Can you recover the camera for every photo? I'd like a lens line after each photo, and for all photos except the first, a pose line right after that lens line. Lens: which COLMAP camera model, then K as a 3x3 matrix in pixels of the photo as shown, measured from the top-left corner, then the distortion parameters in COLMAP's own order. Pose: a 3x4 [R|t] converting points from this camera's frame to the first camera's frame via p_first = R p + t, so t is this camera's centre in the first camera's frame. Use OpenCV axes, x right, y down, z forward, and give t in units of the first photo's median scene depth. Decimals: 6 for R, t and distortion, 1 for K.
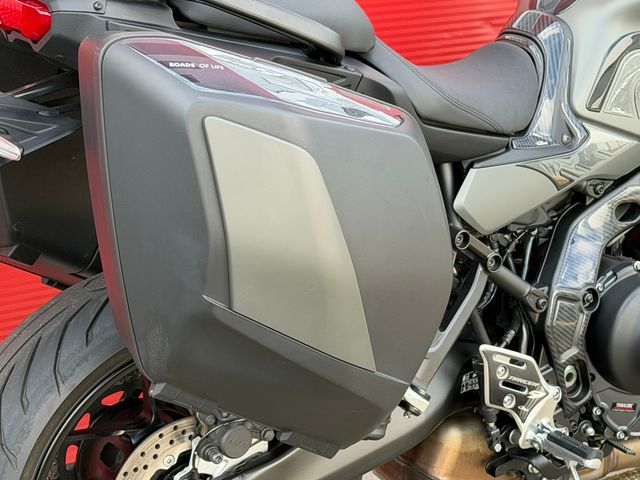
lens RADIAL K [[1511.1, 0, 320.5], [0, 1511.1, 243.6], [0, 0, 1]] dist [0.131421, 0.000000]
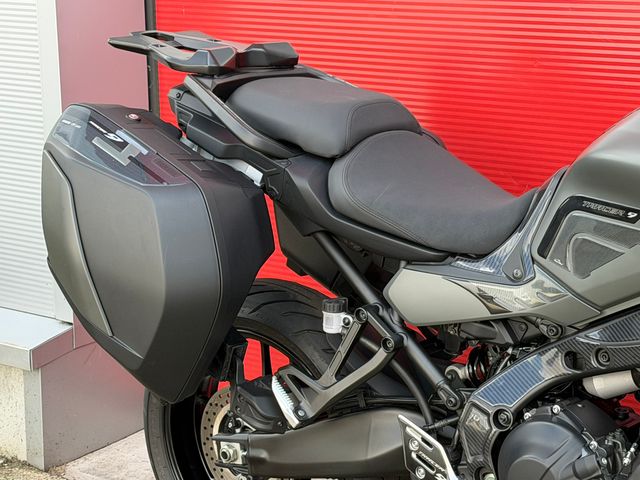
lens RADIAL K [[1511.1, 0, 317.2], [0, 1511.1, 245.5], [0, 0, 1]] dist [0.131421, 0.000000]
pose [[0.366107, 0.203321, -0.908089, 1.140976], [-0.259380, 0.959462, 0.110251, -0.177244], [0.893693, 0.195177, 0.404003, 0.416829]]
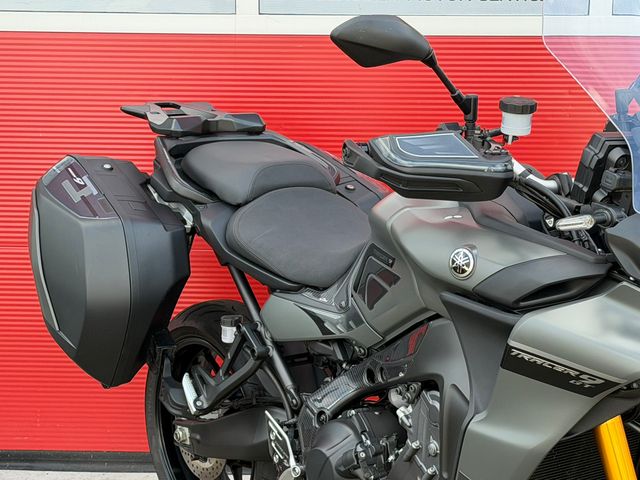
lens RADIAL K [[1433.0, 0, 320.9], [0, 1433.0, 241.9], [0, 0, 1]] dist [0.120821, 0.000000]
pose [[0.087390, 0.184715, -0.978899, 1.481419], [-0.287032, 0.945653, 0.152817, -0.328026], [0.953926, 0.267621, 0.135660, 0.797116]]
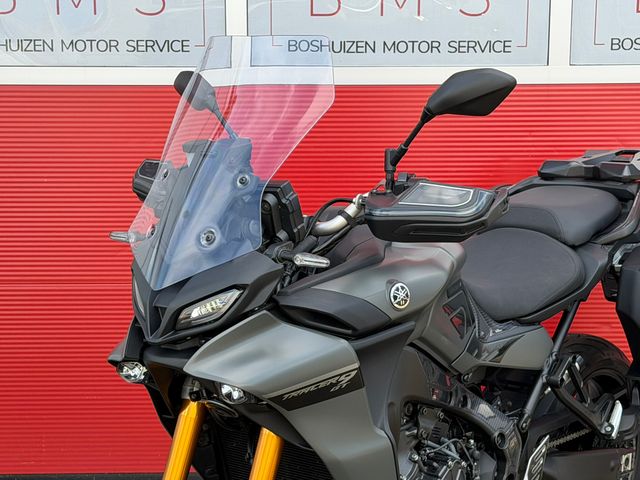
lens RADIAL K [[1431.1, 0, 308.0], [0, 1431.1, 256.6], [0, 0, 1]] dist [0.131252, 0.000000]
pose [[0.149067, 0.168792, -0.974314, 1.630273], [-0.277963, 0.952745, 0.122528, -0.316276], [0.948955, 0.252558, 0.188941, 0.661859]]
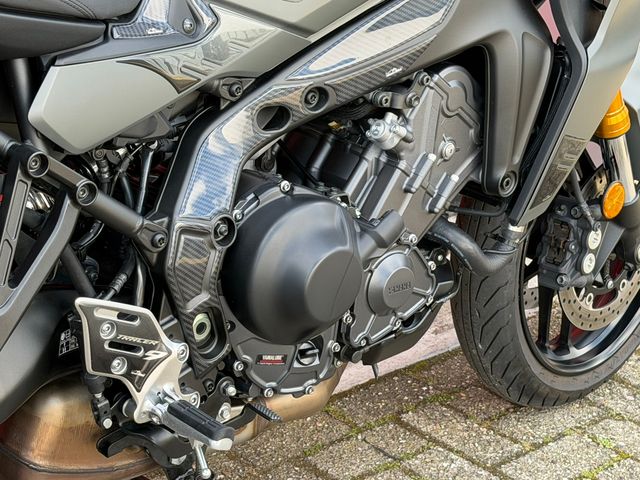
lens RADIAL K [[1511.1, 0, 318.5], [0, 1511.1, 240.9], [0, 0, 1]] dist [0.131421, 0.000000]
pose [[0.985691, -0.020933, 0.167255, 0.097279], [0.006217, 0.996098, 0.088030, -0.027731], [-0.168445, -0.085730, 0.981976, 0.227345]]
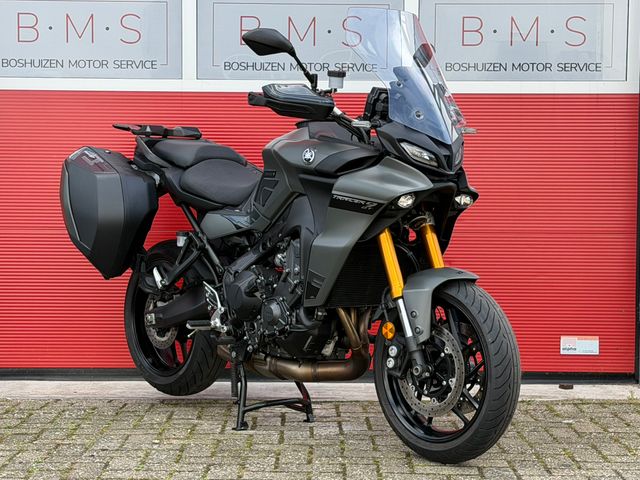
lens RADIAL K [[1433.0, 0, 314.6], [0, 1433.0, 239.4], [0, 0, 1]] dist [0.120821, 0.000000]
pose [[0.141965, 0.040333, -0.989050, 2.546358], [-0.287360, 0.957820, -0.002187, -0.051744], [0.947243, 0.284524, 0.147567, 0.782365]]
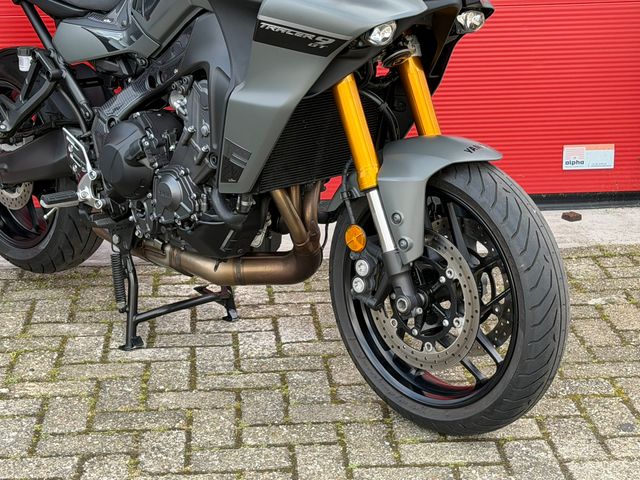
lens RADIAL K [[1431.1, 0, 309.6], [0, 1431.1, 267.2], [0, 0, 1]] dist [0.131252, 0.000000]
pose [[0.208151, 0.277997, -0.937758, 1.730154], [-0.262621, 0.939437, 0.220201, -0.216615], [0.942180, 0.200440, 0.268553, 0.841647]]
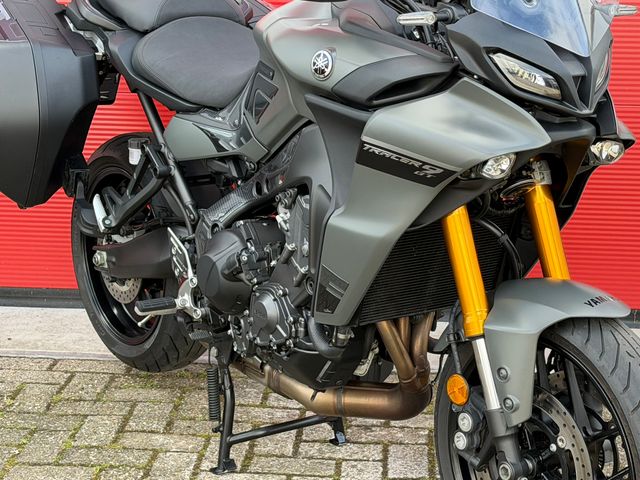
lens RADIAL K [[1433.0, 0, 326.2], [0, 1433.0, 258.1], [0, 0, 1]] dist [0.120821, 0.000000]
pose [[0.074241, 0.256270, -0.963750, 1.579303], [-0.296668, 0.928338, 0.224000, -0.291154], [0.952091, 0.269284, 0.144948, 0.932068]]
